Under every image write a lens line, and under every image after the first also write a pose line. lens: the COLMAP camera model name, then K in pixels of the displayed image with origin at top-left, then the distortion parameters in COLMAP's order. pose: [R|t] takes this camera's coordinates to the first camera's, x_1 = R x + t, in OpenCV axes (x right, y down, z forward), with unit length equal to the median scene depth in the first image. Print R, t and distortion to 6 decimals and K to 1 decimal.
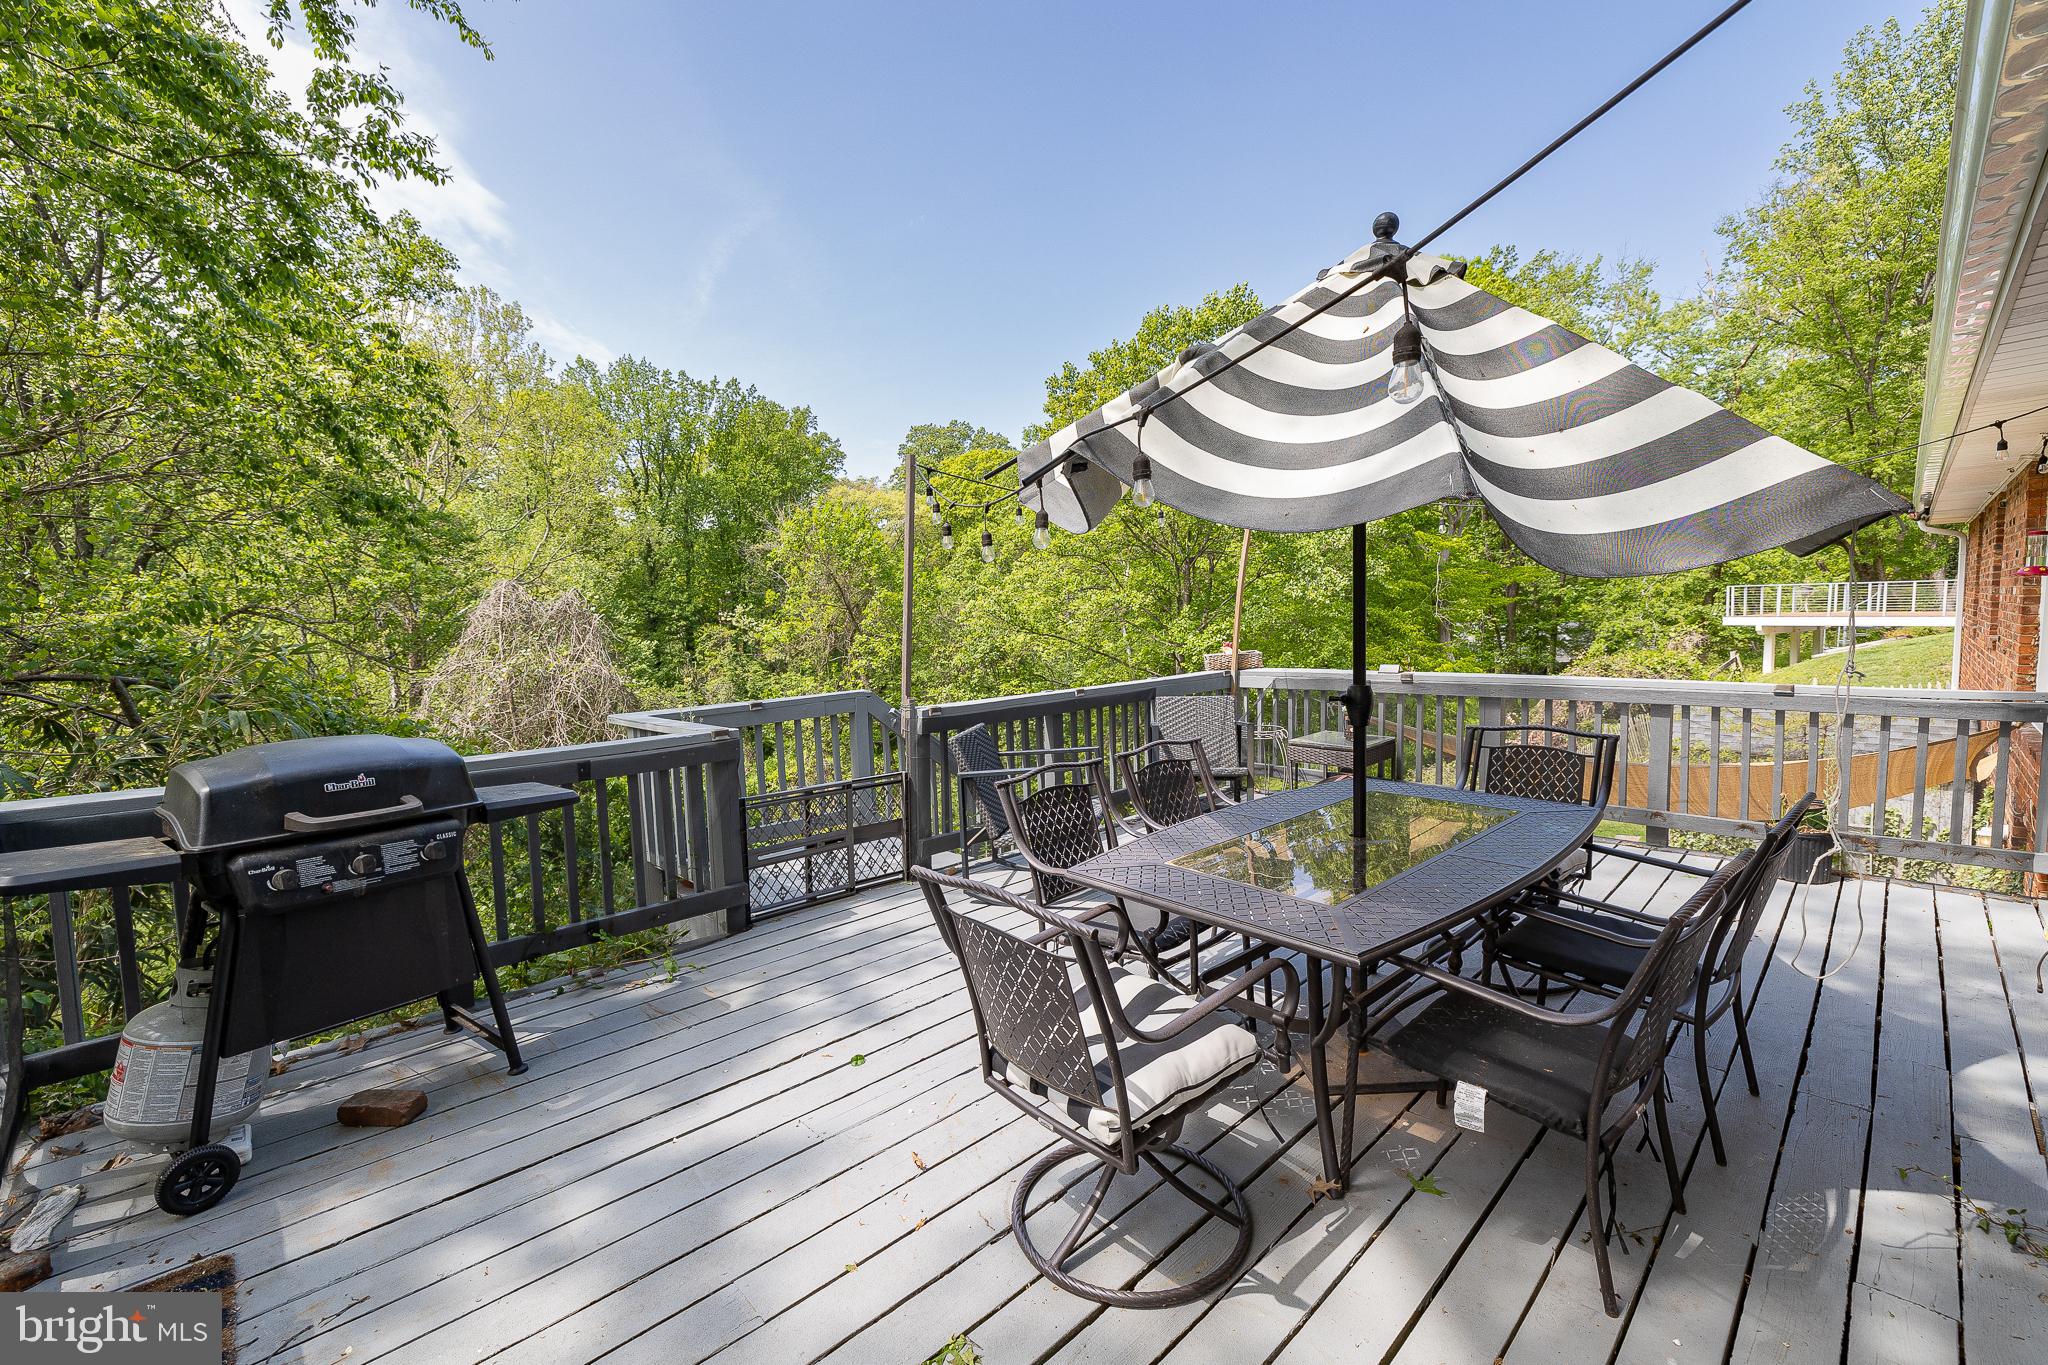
lens RADIAL K [[883.4, 0, 1011.9], [0, 883.4, 665.8], [0, 0, 1]] dist [0.001534, -0.001411]
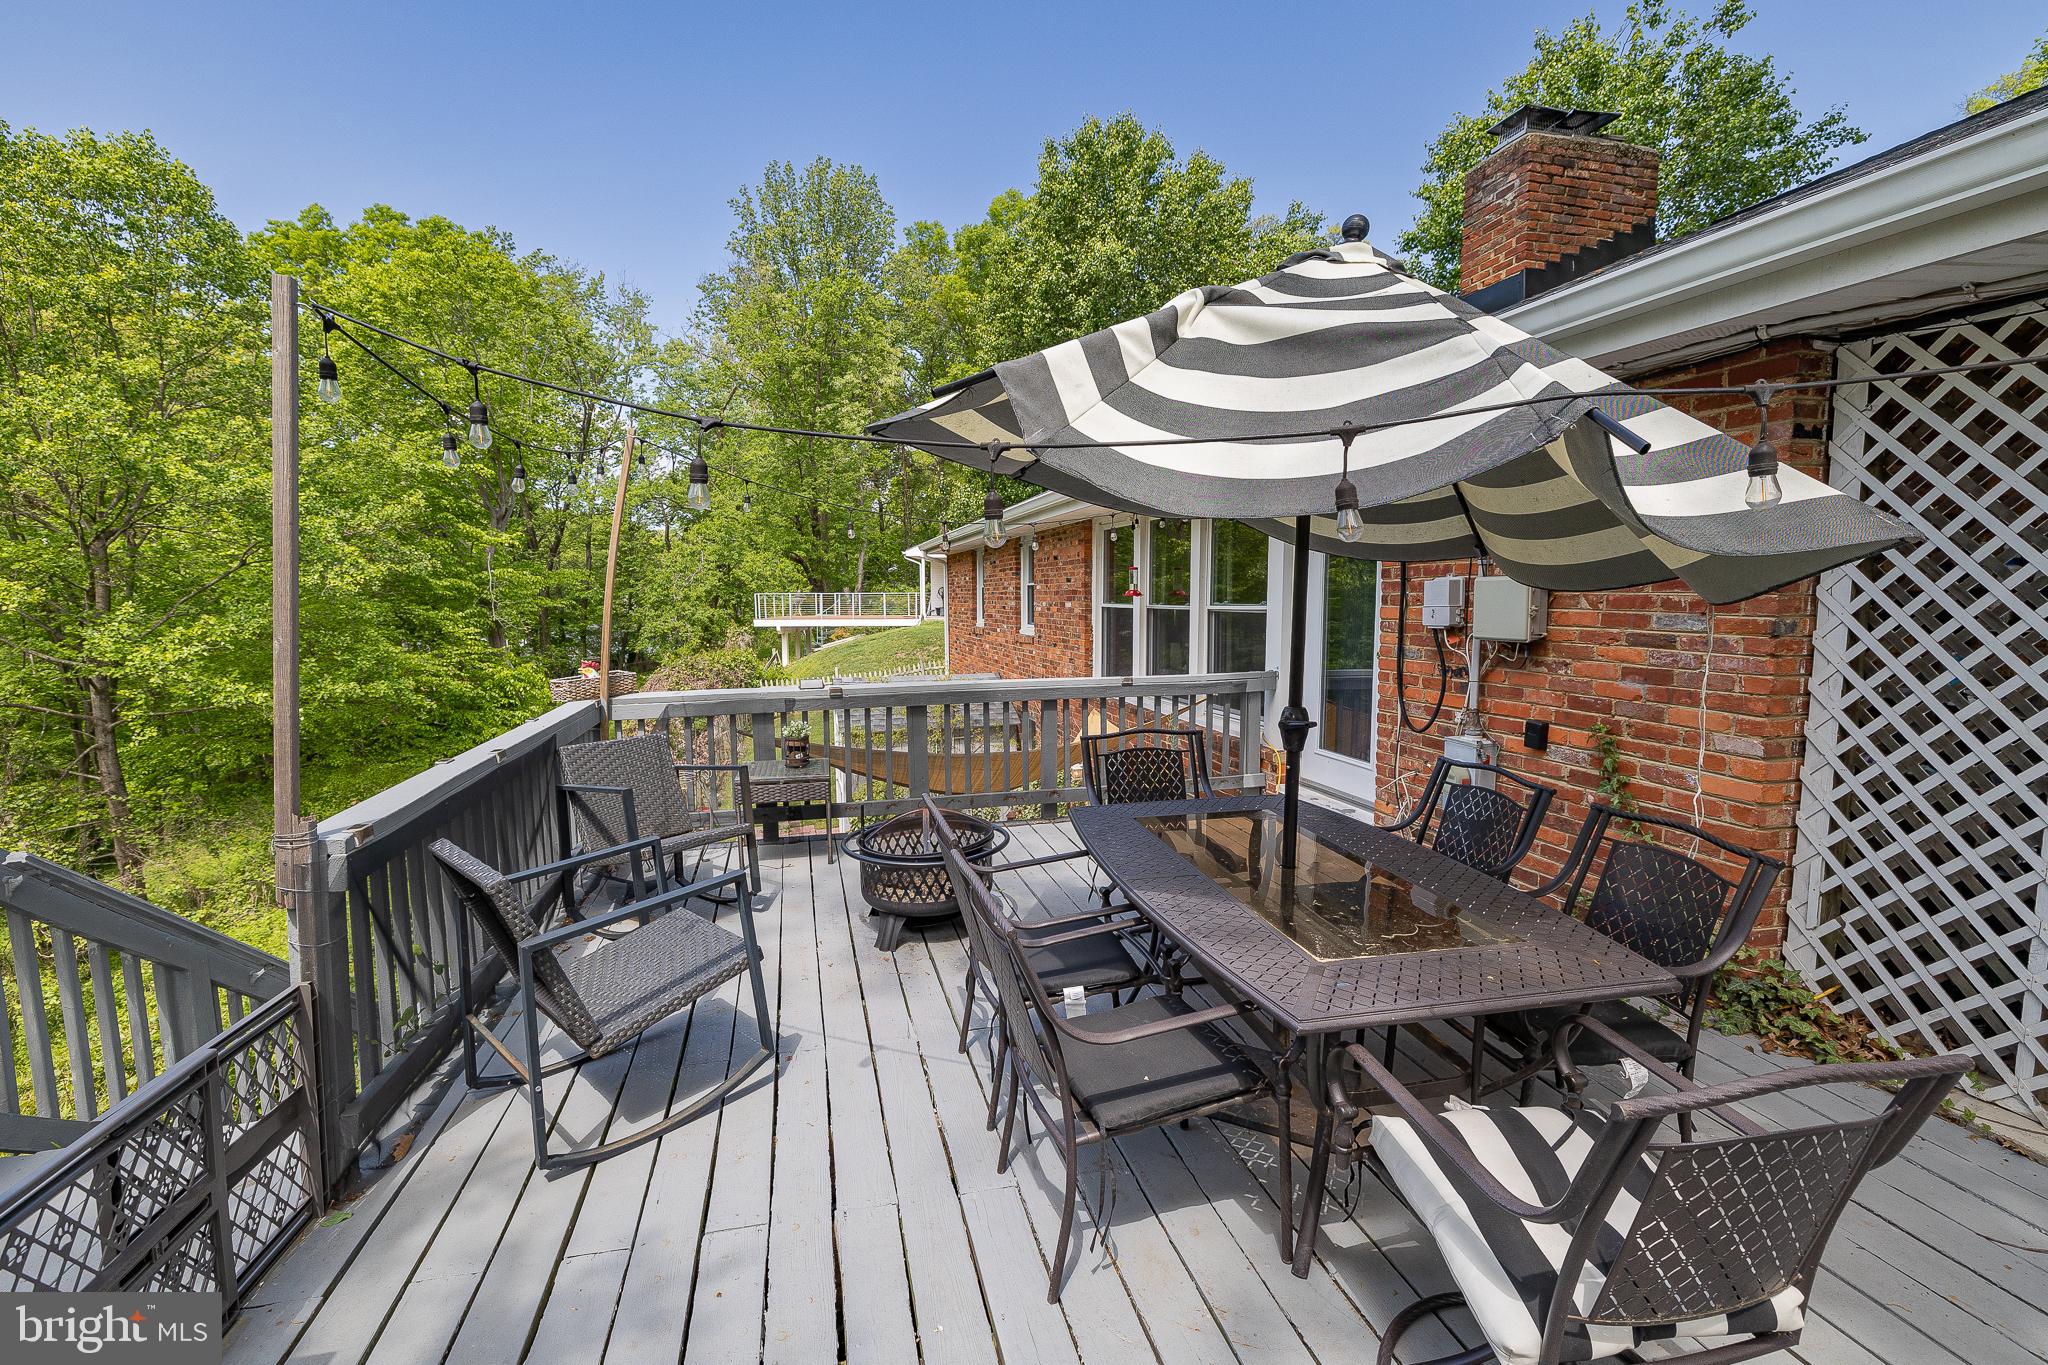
lens RADIAL K [[883.4, 0, 1029.4], [0, 883.4, 687.0], [0, 0, 1]] dist [0.001534, -0.001411]
pose [[0.474461, -0.069308, 0.877544, -0.031863], [0.048859, 0.997432, 0.052360, -0.003619], [-0.878920, 0.018034, 0.476629, 0.044657]]
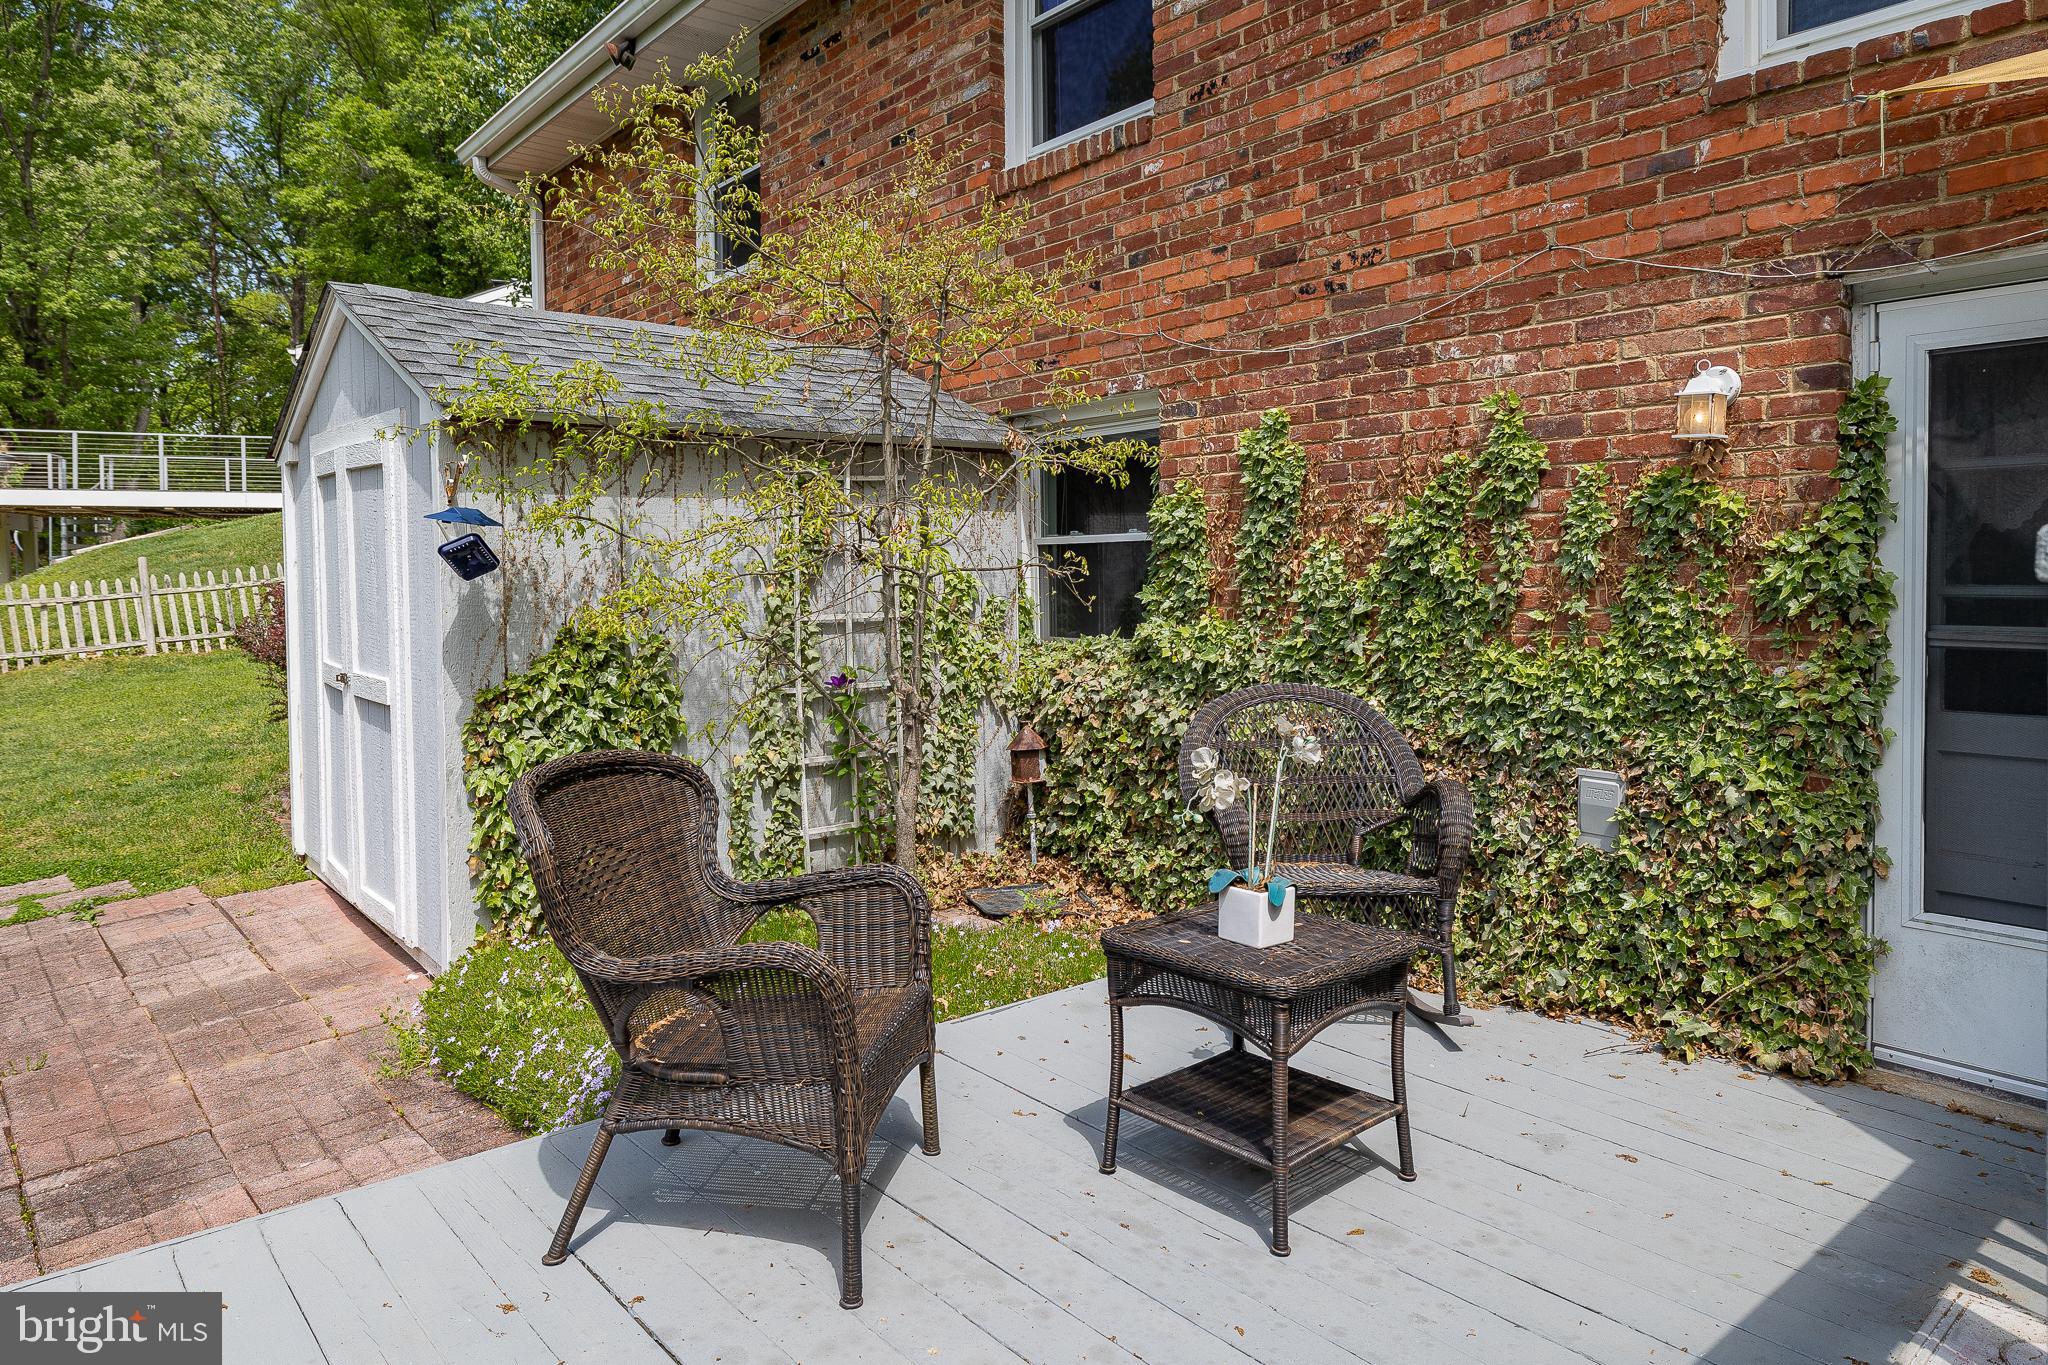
lens RADIAL K [[1269.1, 0, 995.6], [0, 1269.1, 614.6], [0, 0, 1]] dist [0.002223, 0.000340]
pose [[0.063175, 0.000777, 0.998002, 0.059377], [0.073342, 0.997292, -0.005419, 0.028744], [-0.995304, 0.073538, 0.062947, 0.146666]]
